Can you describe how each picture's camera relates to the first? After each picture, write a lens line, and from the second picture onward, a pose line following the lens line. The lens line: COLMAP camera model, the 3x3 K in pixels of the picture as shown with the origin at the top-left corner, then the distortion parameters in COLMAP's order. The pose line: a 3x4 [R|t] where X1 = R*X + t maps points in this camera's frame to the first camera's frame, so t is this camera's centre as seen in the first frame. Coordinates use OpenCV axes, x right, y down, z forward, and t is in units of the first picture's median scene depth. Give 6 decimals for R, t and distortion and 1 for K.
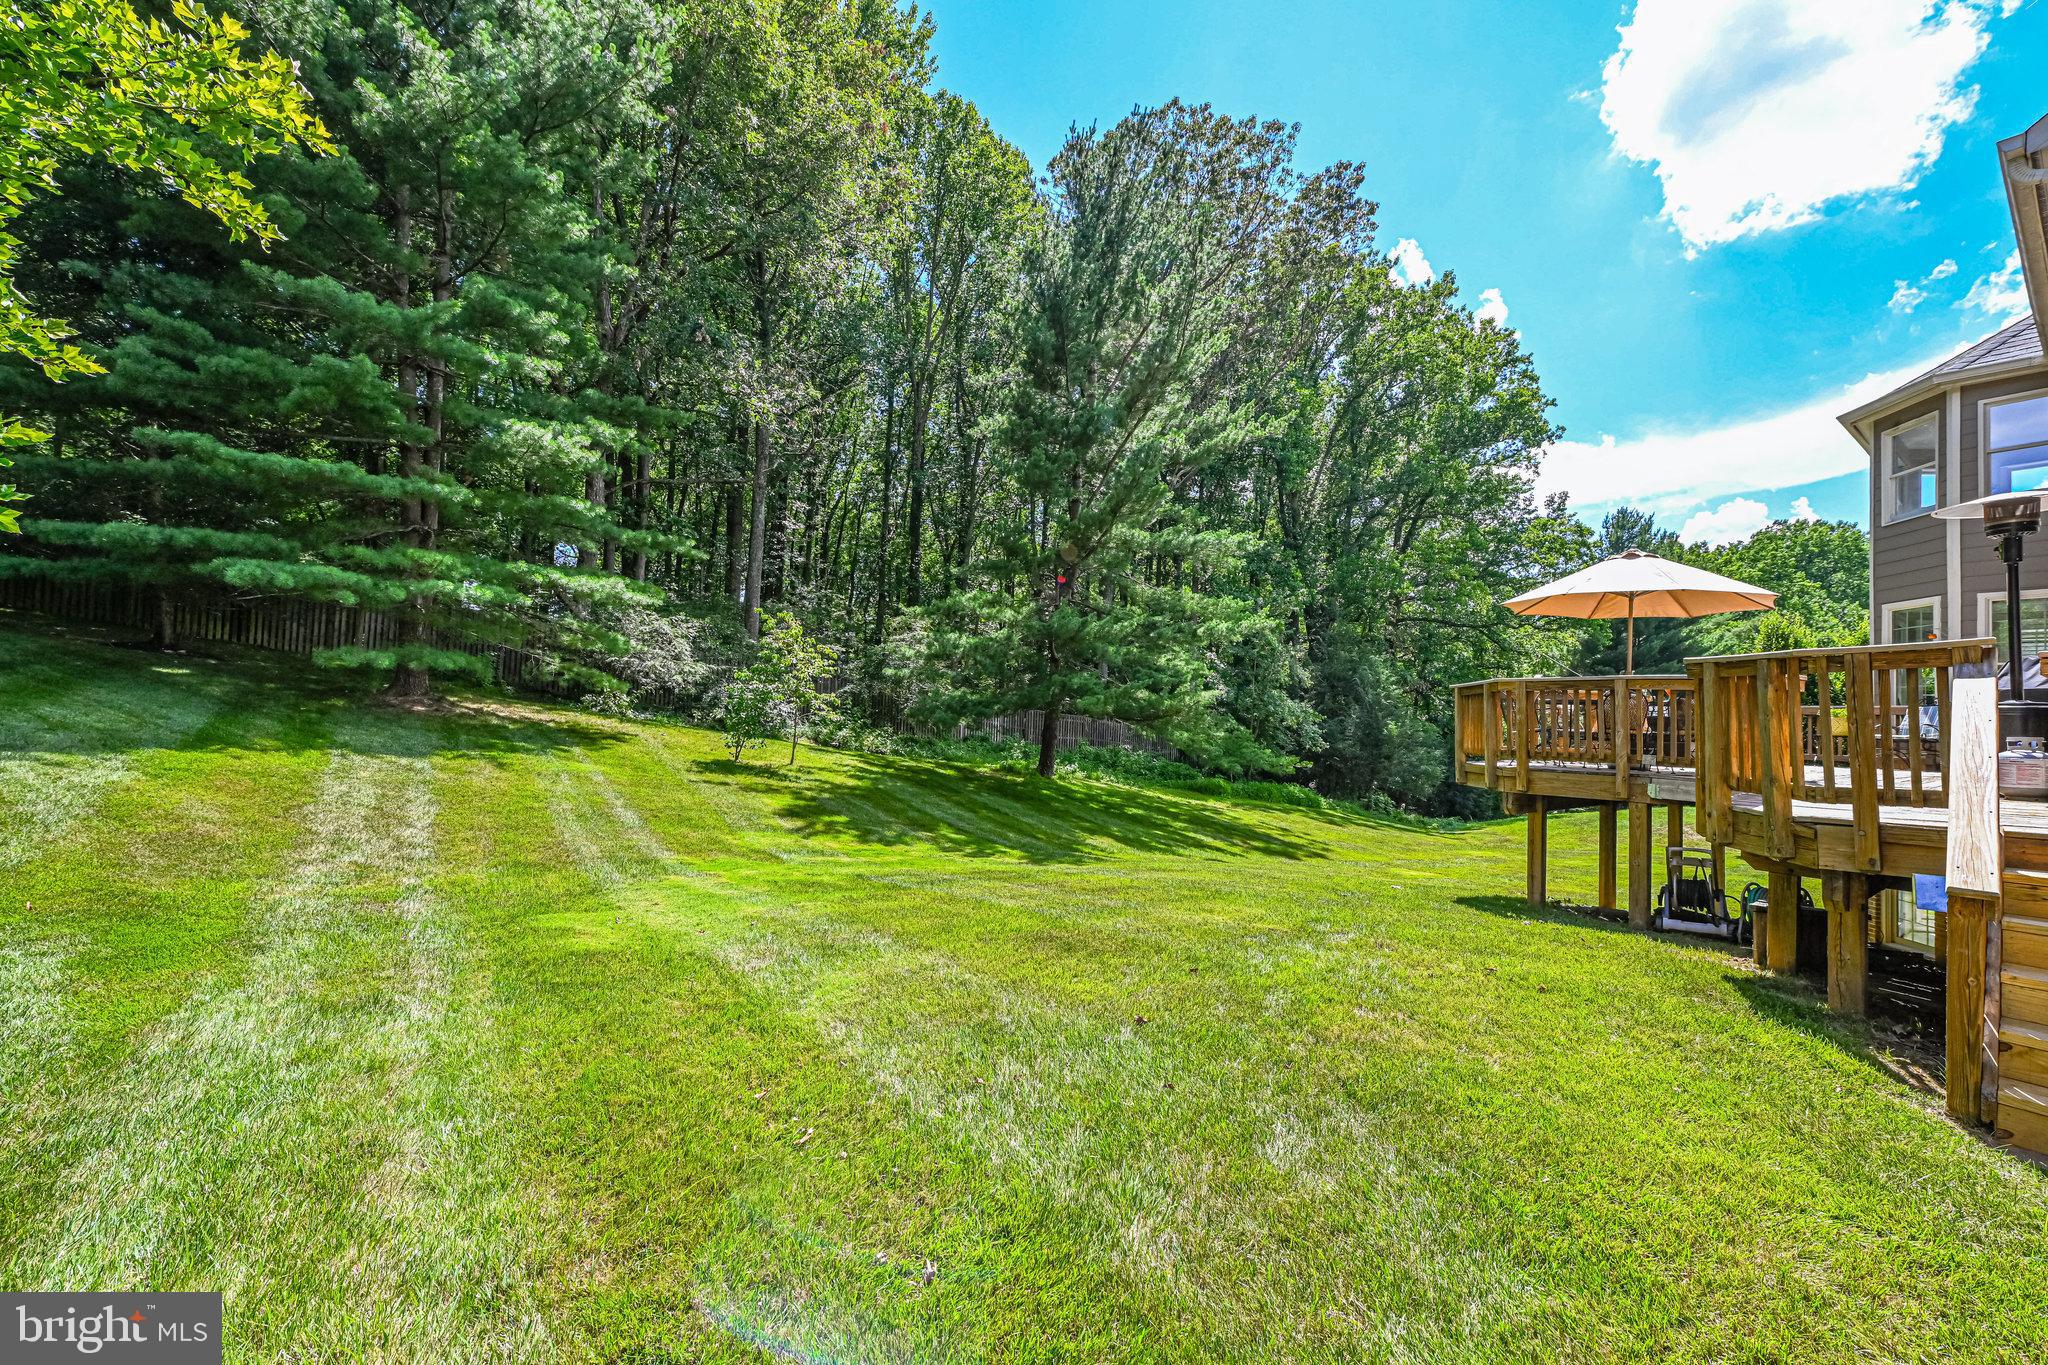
lens RADIAL K [[819.8, 0, 1016.4], [0, 819.8, 722.5], [0, 0, 1]] dist [0.000910, 0.000189]
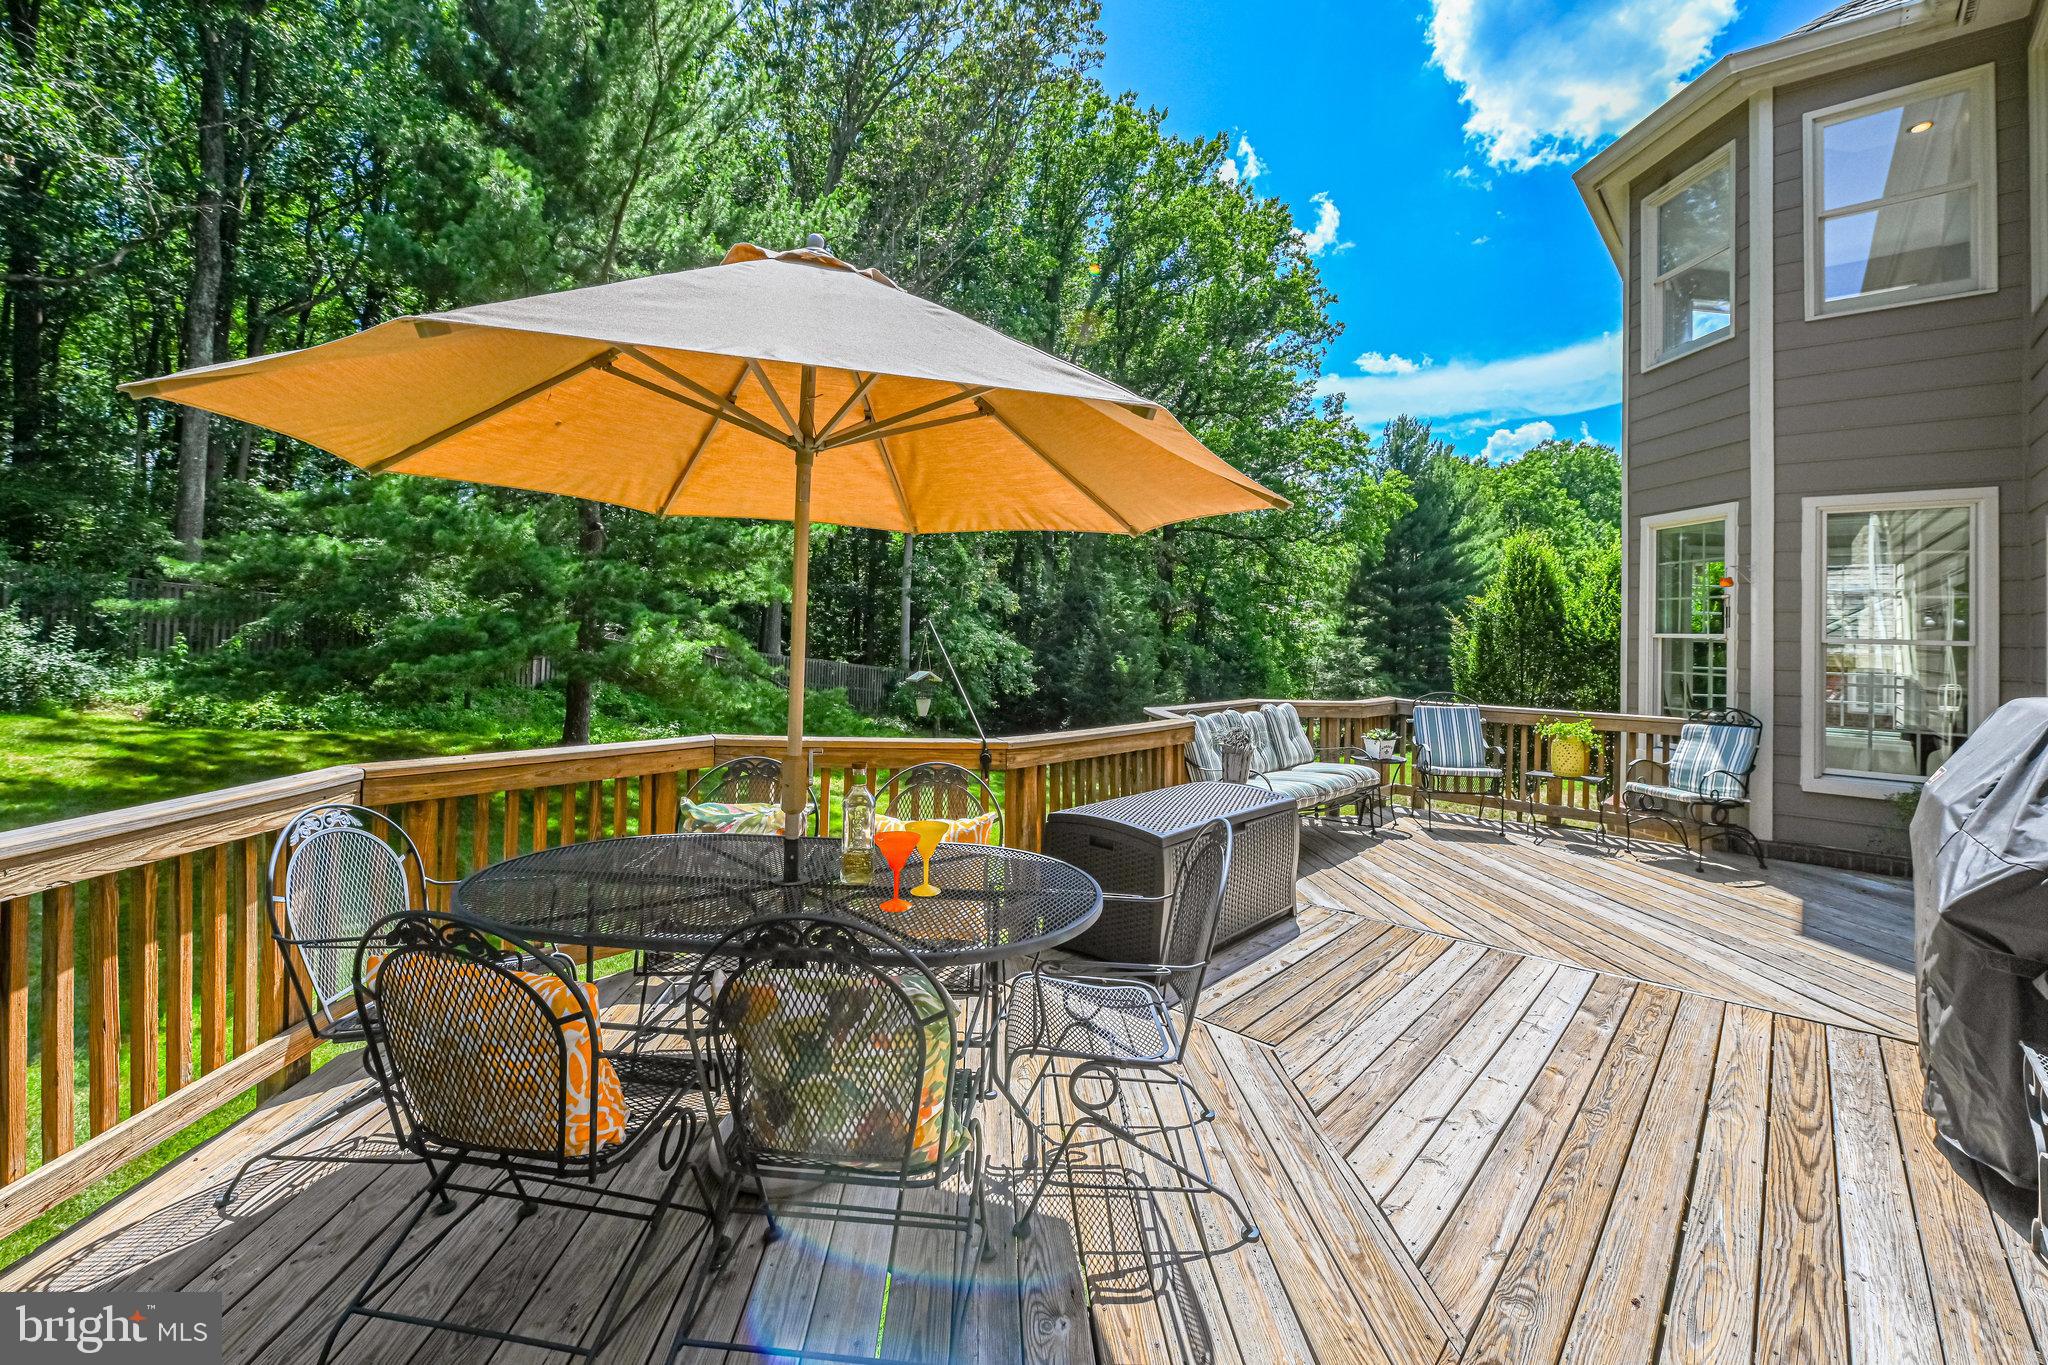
lens RADIAL K [[865.3, 0, 1030.3], [0, 865.3, 635.6], [0, 0, 1]] dist [-0.000641, -0.000095]
pose [[0.978864, -0.003912, 0.204477, 0.133238], [0.002974, 0.999984, 0.004892, -0.017091], [-0.204493, -0.004180, 0.978859, 0.128608]]
